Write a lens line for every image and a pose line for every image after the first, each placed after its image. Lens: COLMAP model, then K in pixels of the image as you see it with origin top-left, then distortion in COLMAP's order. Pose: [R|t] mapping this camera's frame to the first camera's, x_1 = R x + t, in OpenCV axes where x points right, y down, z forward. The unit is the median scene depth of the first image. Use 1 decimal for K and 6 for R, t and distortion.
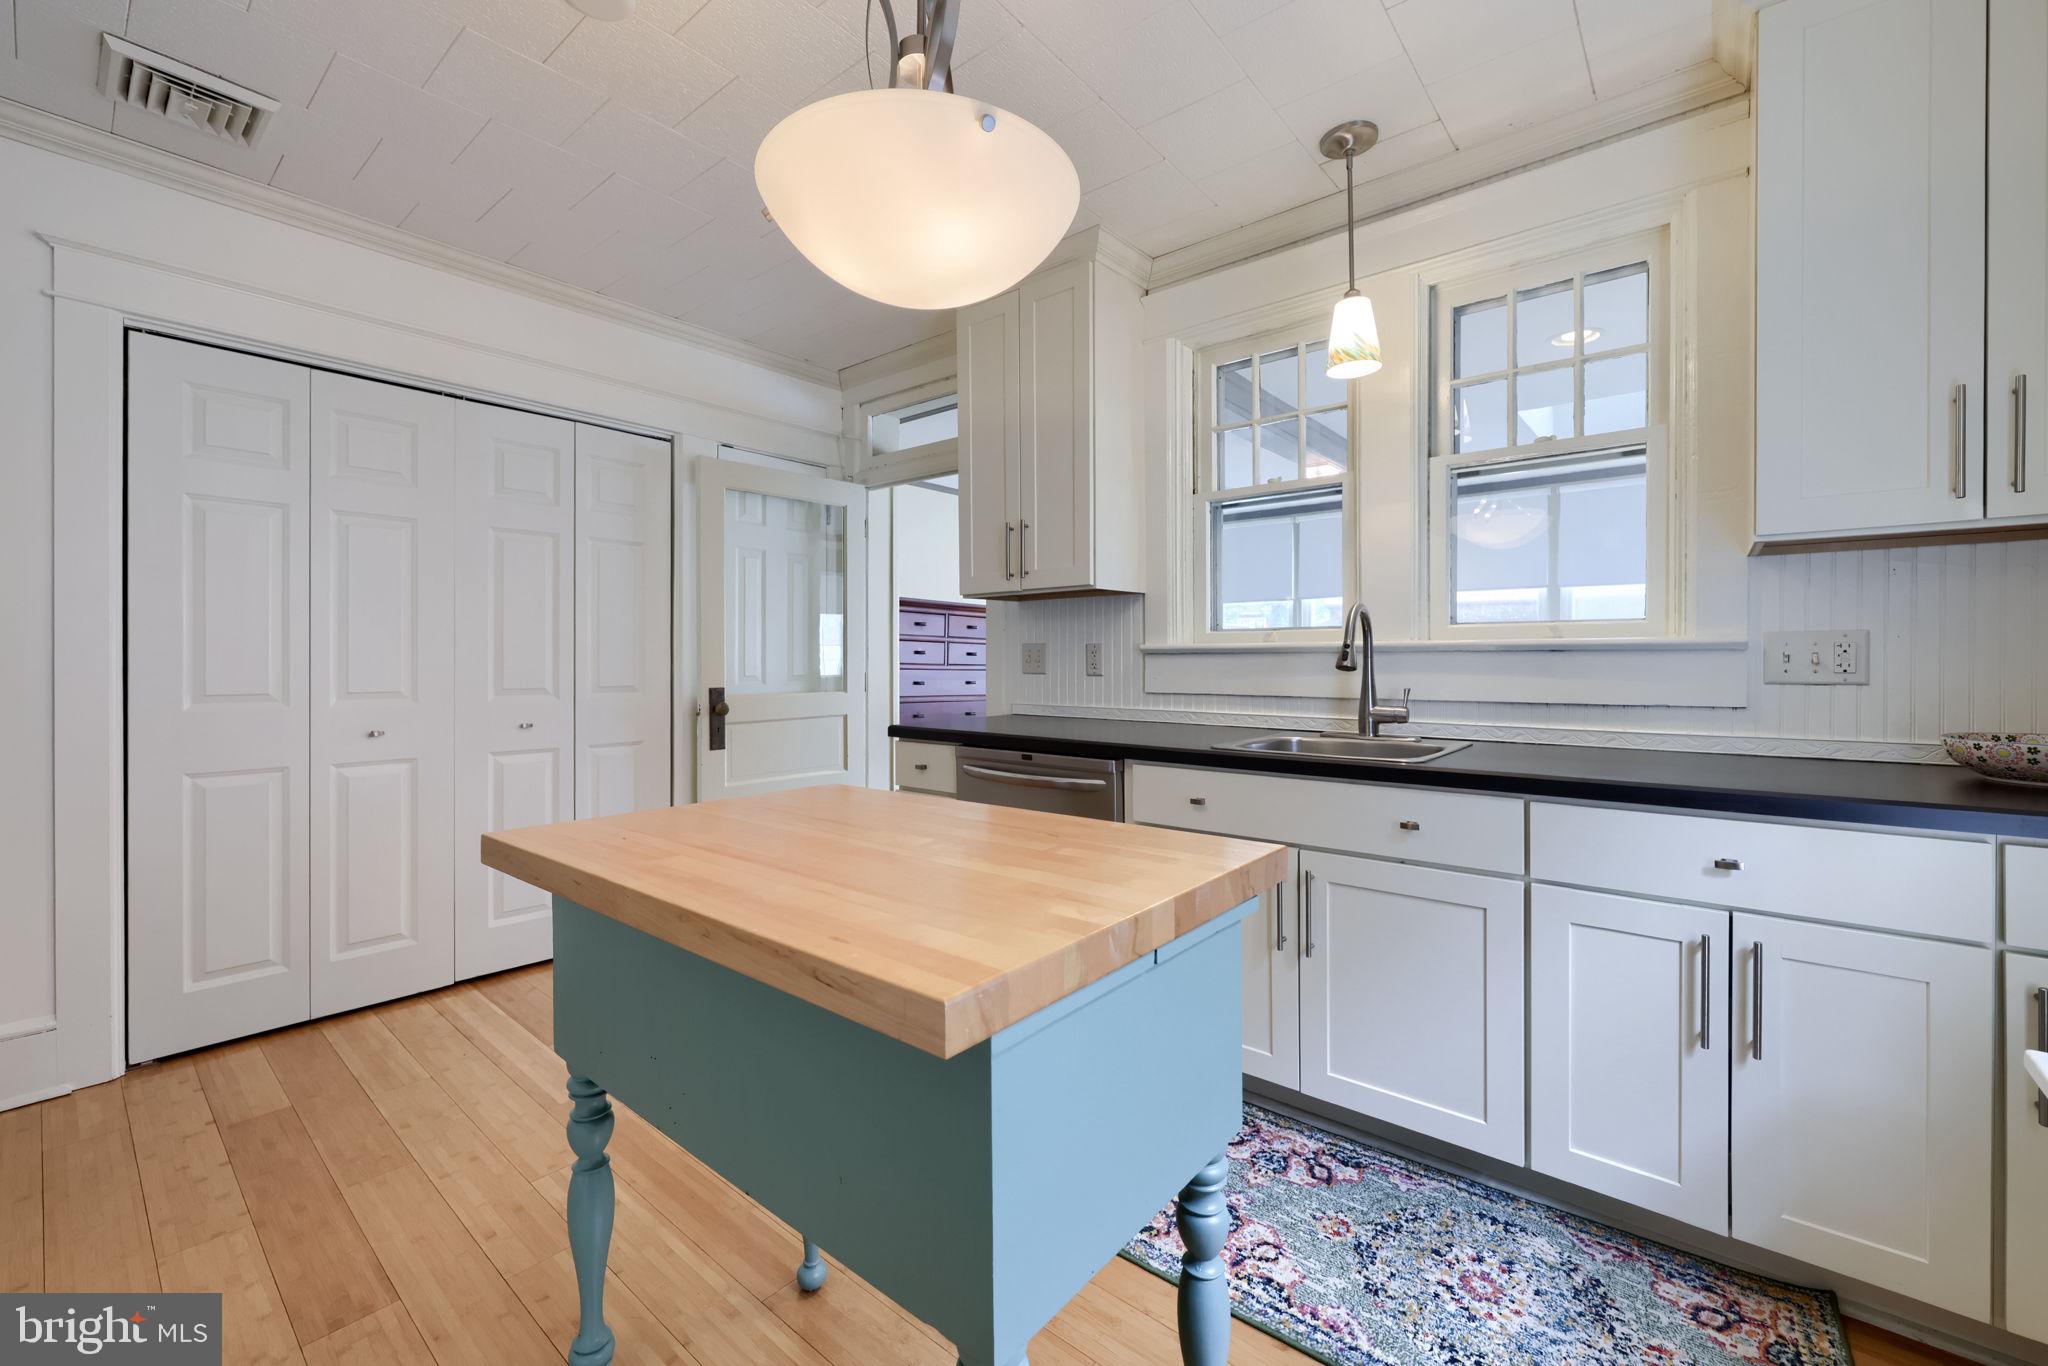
lens RADIAL K [[839.0, 0, 1043.0], [0, 839.0, 669.4], [0, 0, 1]] dist [0.002587, 0.000098]
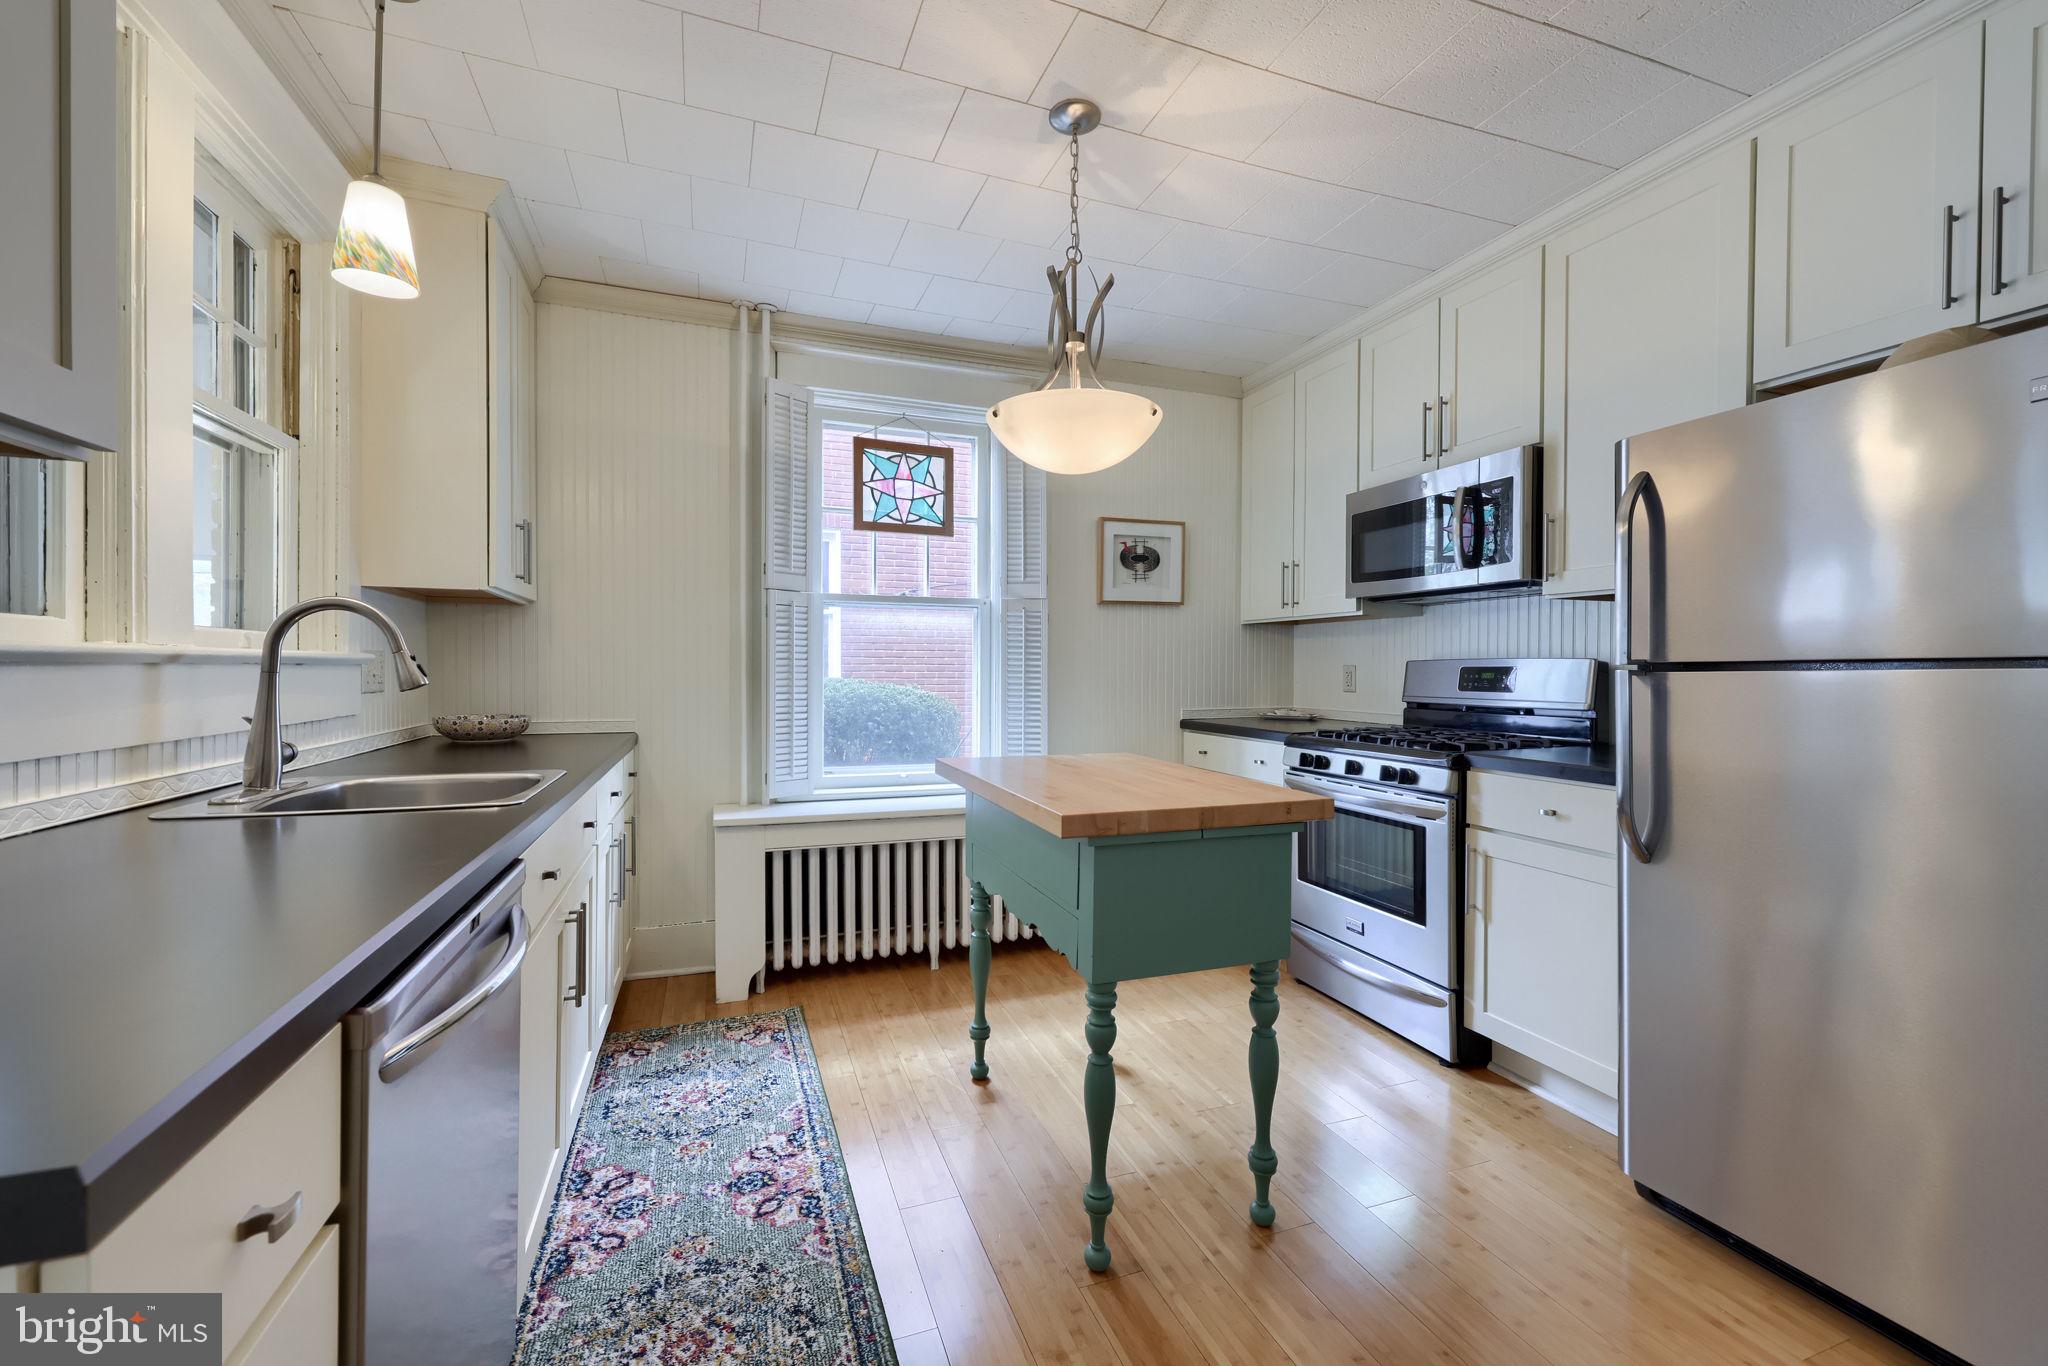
lens RADIAL K [[839.0, 0, 1043.0], [0, 839.0, 669.4], [0, 0, 1]] dist [0.002587, 0.000098]
pose [[-0.866347, -0.000216, 0.499443, -0.618652], [0.005600, 0.999933, 0.010145, -0.027450], [-0.499412, 0.011586, -0.866287, 1.614506]]
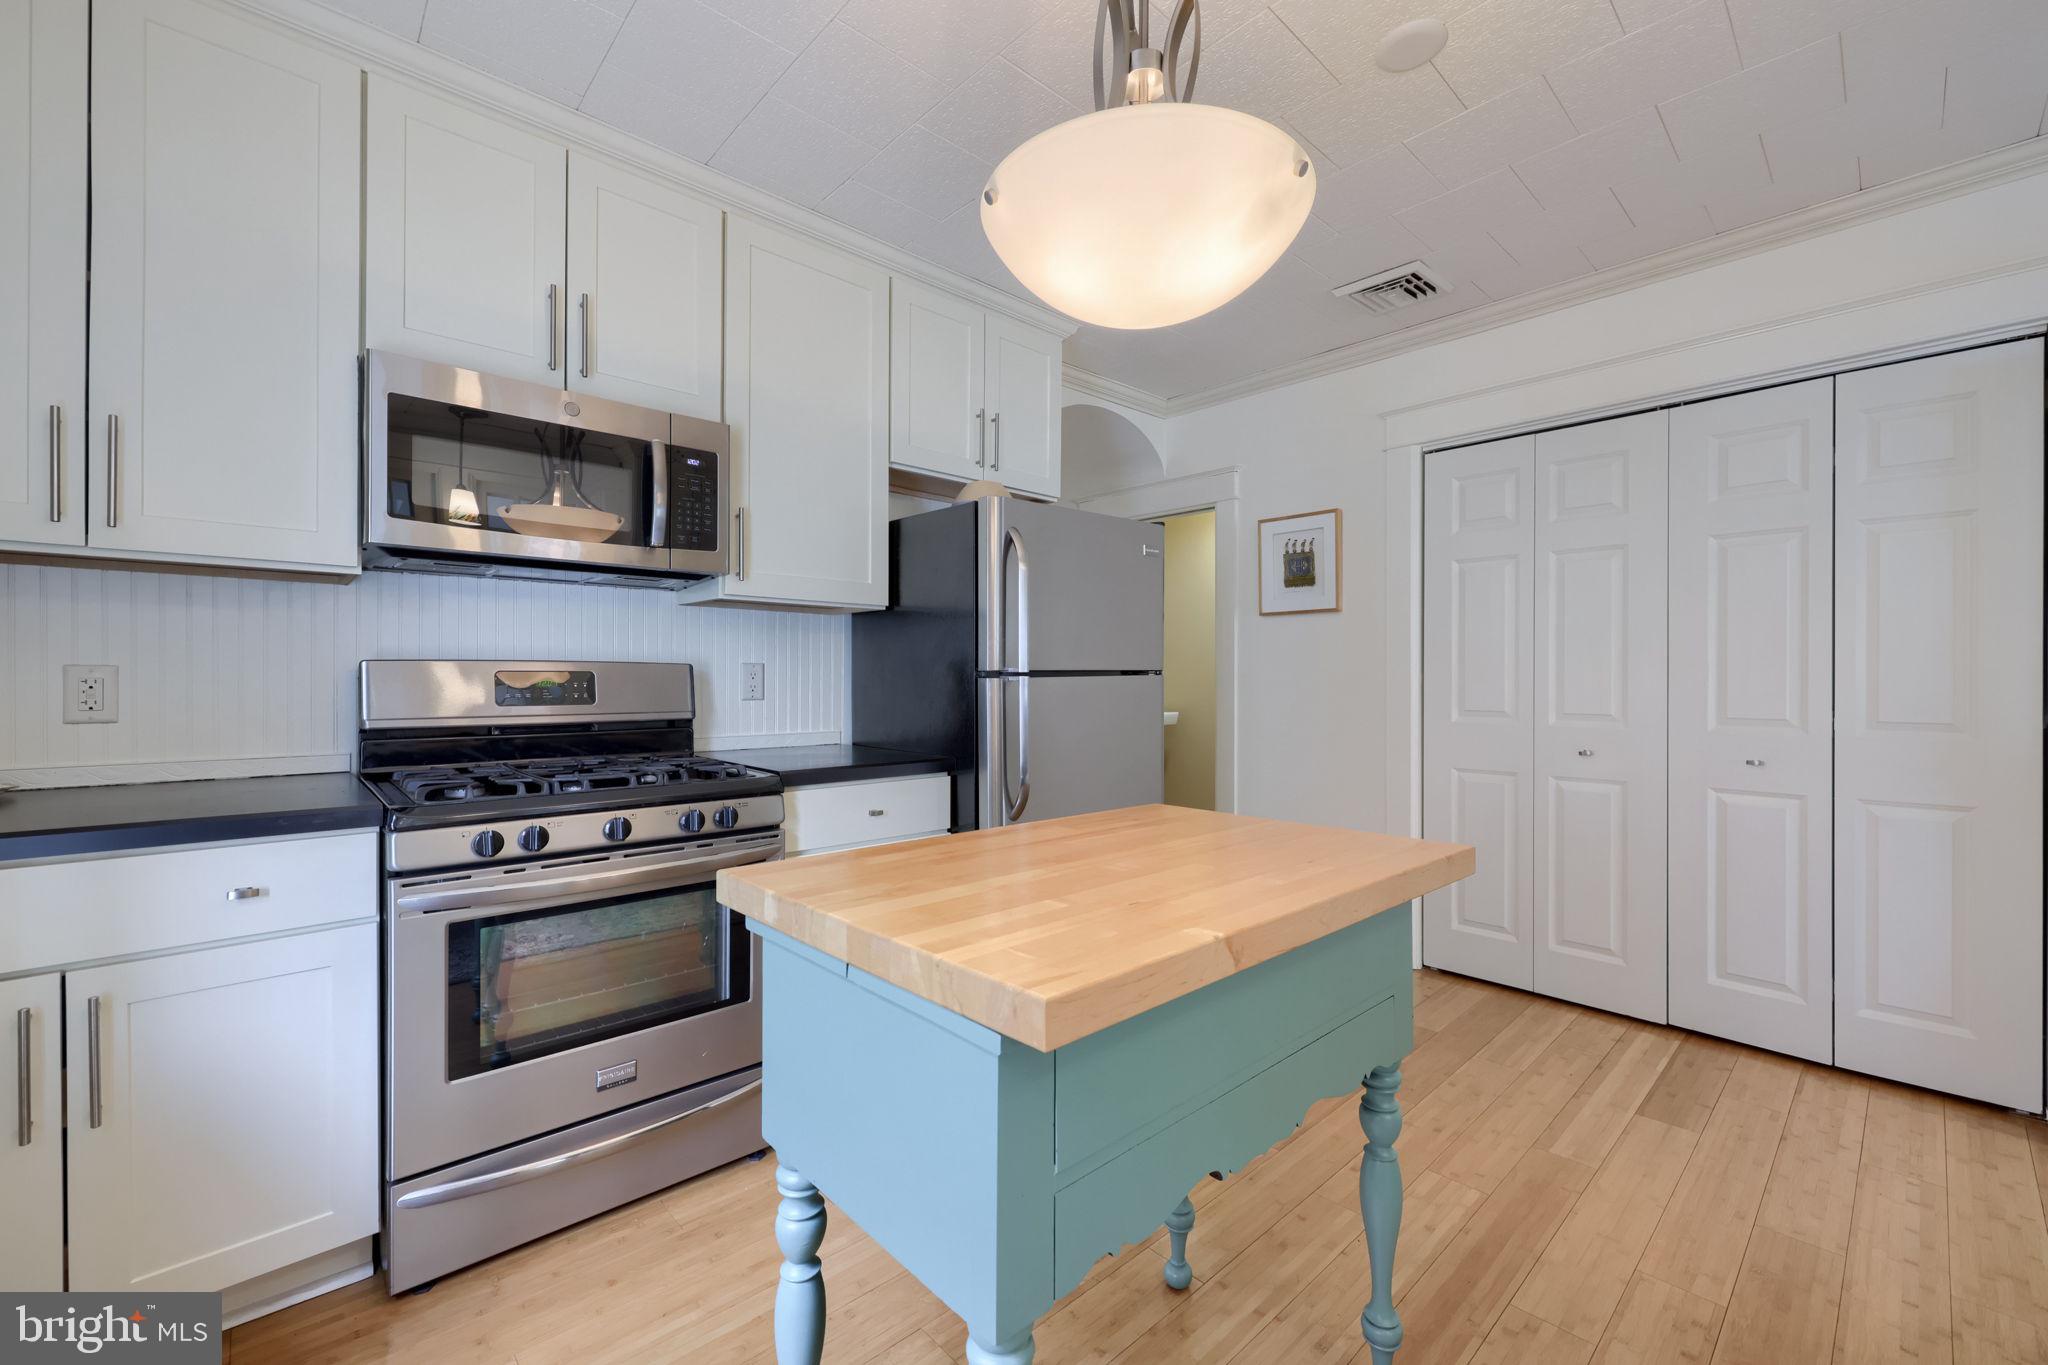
lens RADIAL K [[828.3, 0, 1007.1], [0, 828.3, 681.5], [0, 0, 1]] dist [-0.002381, 0.000133]
pose [[-0.156969, 0.000644, -0.987603, 0.513992], [-0.013036, 0.999911, 0.002725, -0.010209], [0.987517, 0.013302, -0.156947, 0.619629]]
